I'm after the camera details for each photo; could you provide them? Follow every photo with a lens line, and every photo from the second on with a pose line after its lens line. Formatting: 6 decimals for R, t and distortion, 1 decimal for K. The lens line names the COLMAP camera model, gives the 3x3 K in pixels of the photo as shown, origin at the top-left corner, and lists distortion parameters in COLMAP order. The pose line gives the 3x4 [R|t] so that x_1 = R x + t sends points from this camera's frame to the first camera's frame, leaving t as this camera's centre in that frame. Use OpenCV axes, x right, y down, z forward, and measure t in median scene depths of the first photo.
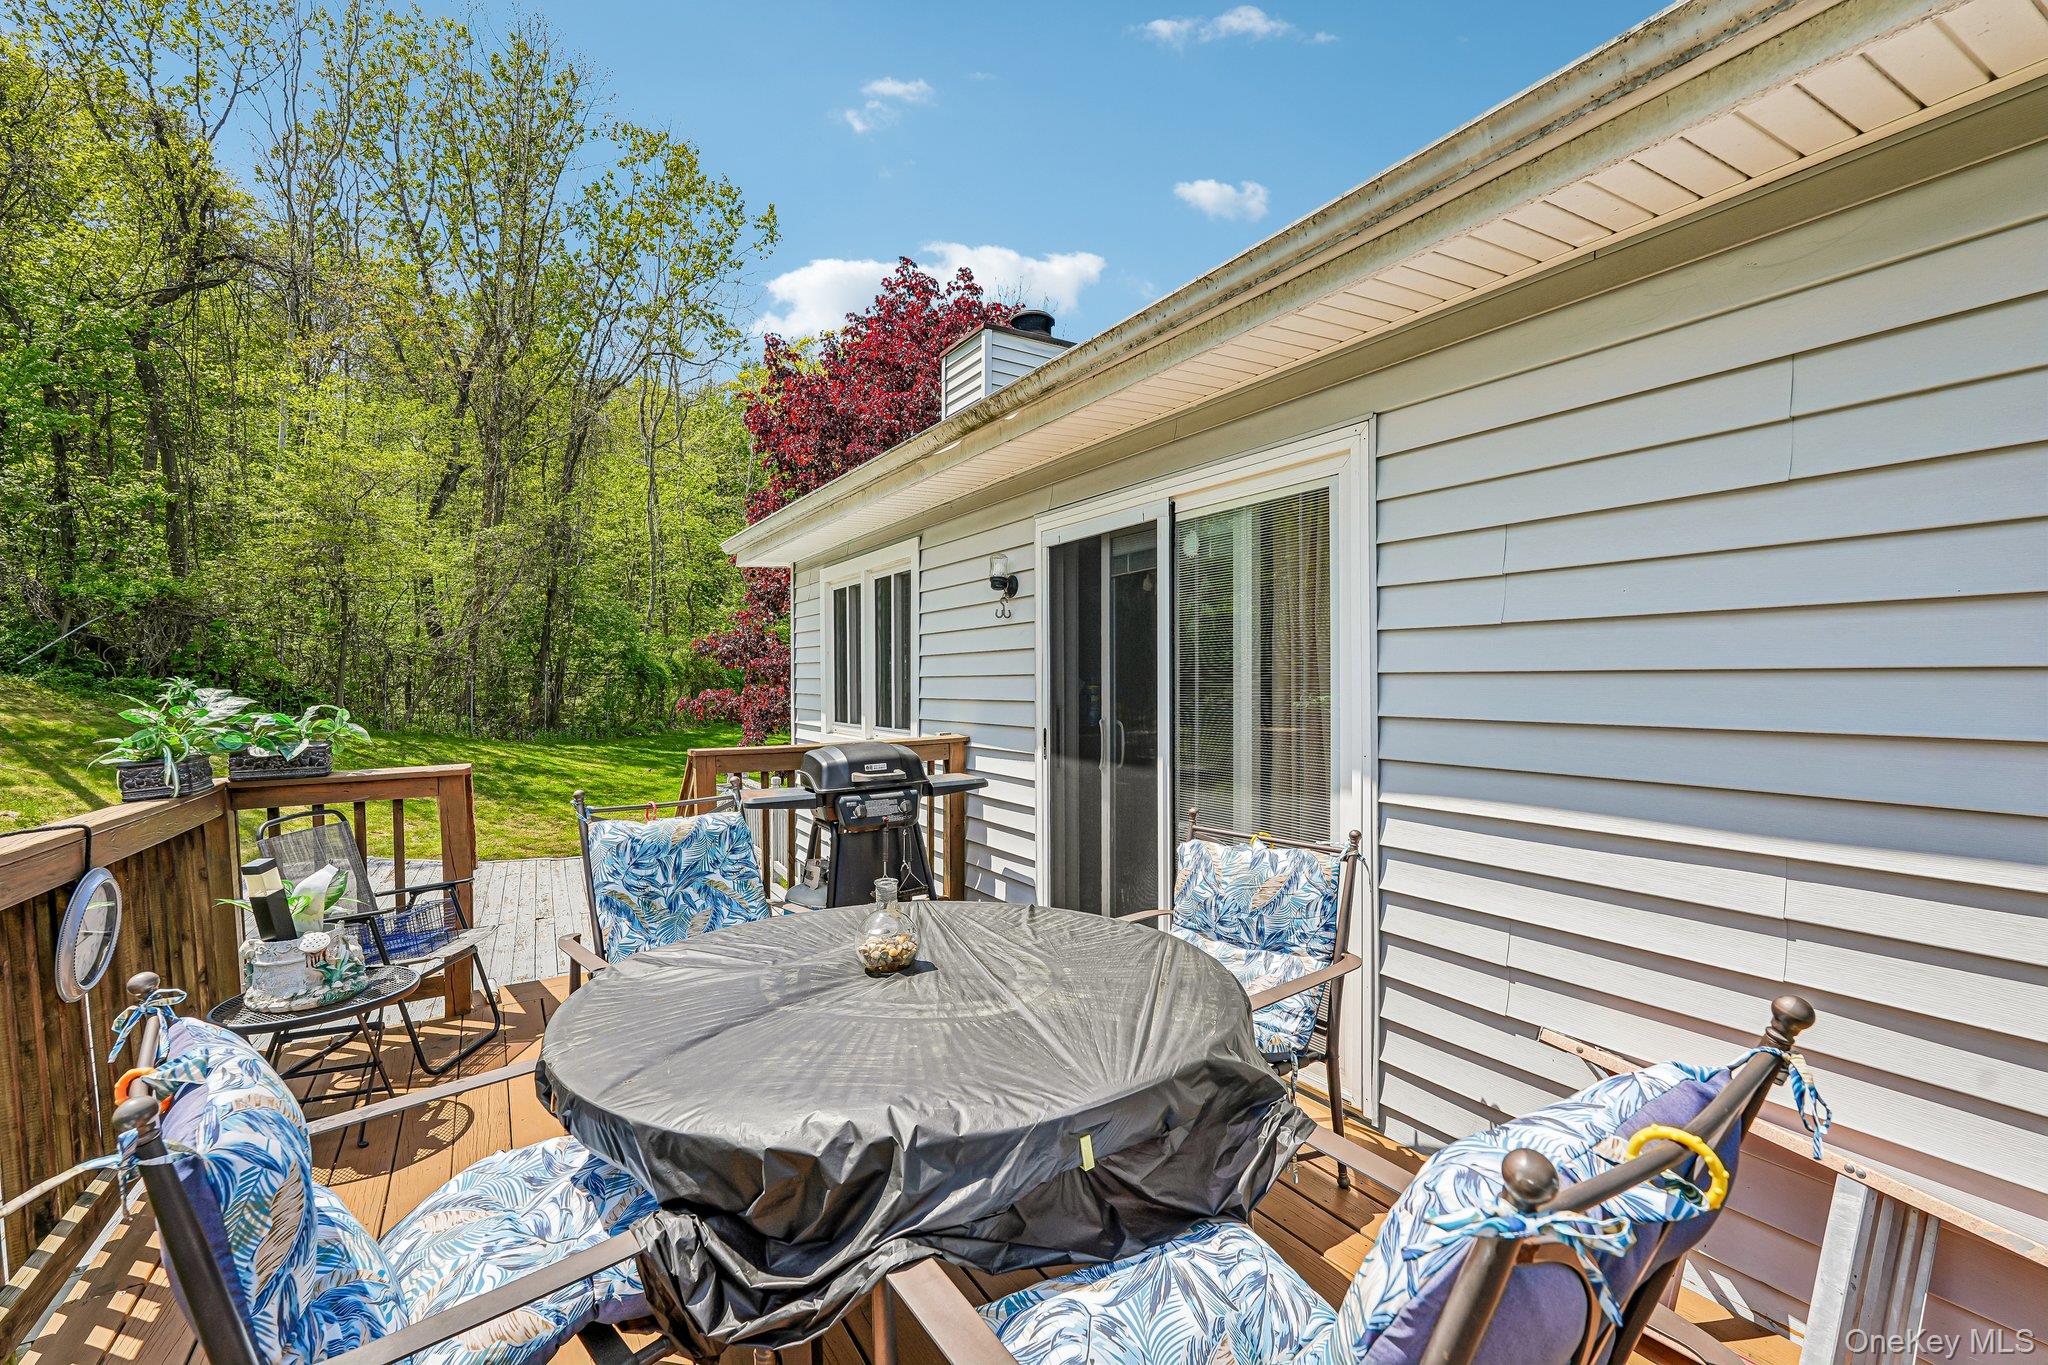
lens RADIAL K [[903.4, 0, 1023.5], [0, 903.4, 684.7], [0, 0, 1]] dist [0.001553, 0.001040]
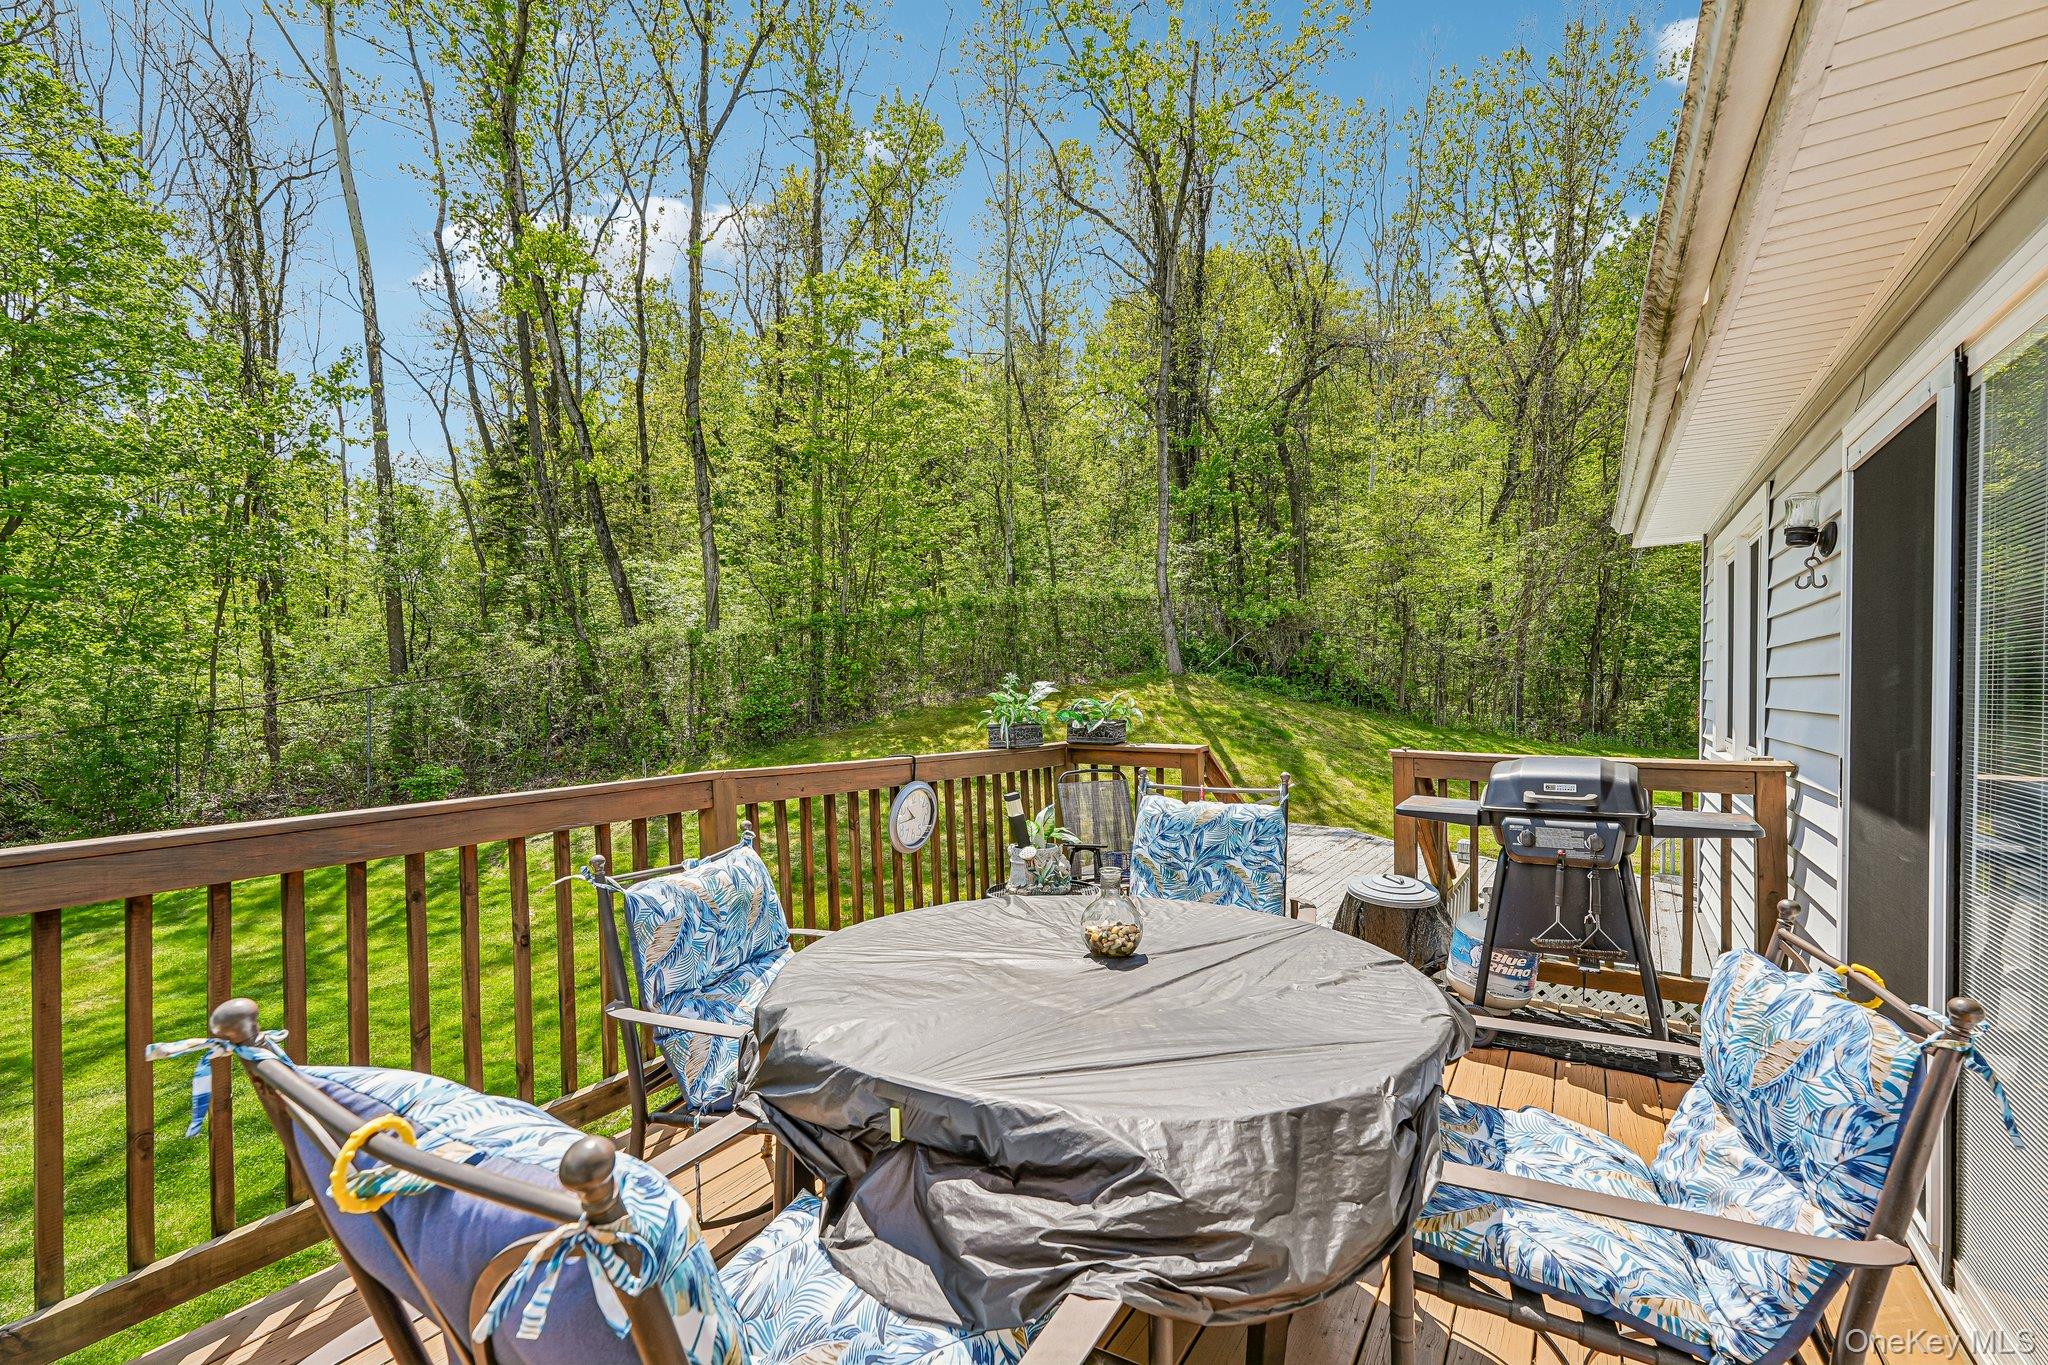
lens RADIAL K [[903.4, 0, 1022.3], [0, 903.4, 681.8], [0, 0, 1]] dist [0.001553, 0.001040]
pose [[0.457612, 0.011051, -0.889084, 0.324916], [-0.015541, 0.999869, 0.004429, 0.000252], [0.889016, 0.011790, 0.457724, 0.198558]]
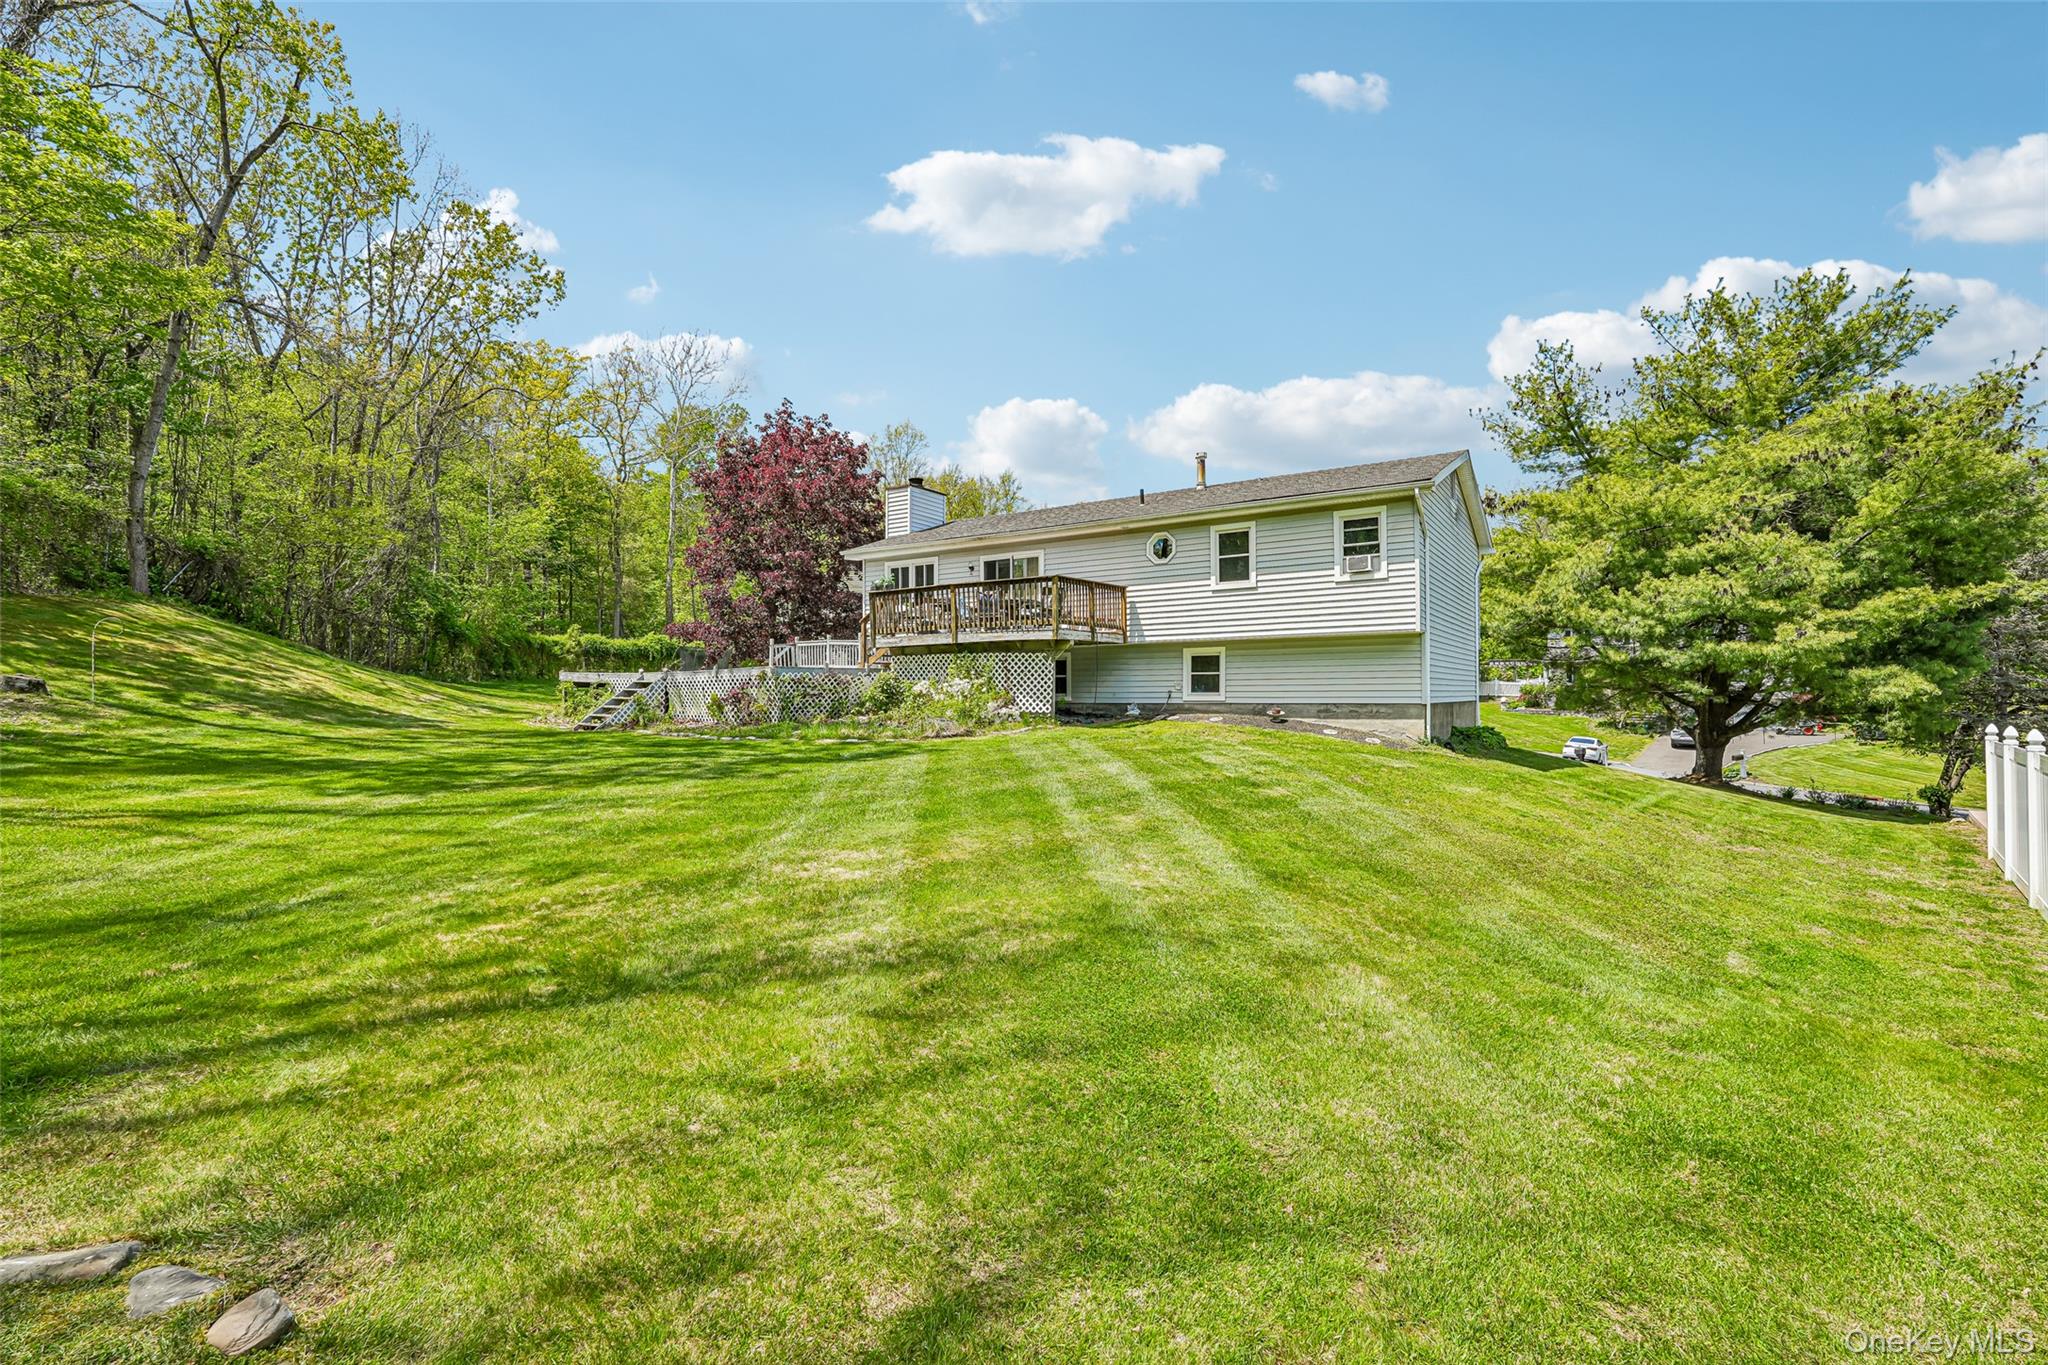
lens RADIAL K [[903.4, 0, 1025.8], [0, 903.4, 683.8], [0, 0, 1]] dist [0.001553, 0.001040]
pose [[0.914006, 0.009812, 0.405582, -1.967061], [-0.002246, 0.999815, -0.019124, 0.701411], [-0.405694, 0.016569, 0.913859, -4.144588]]
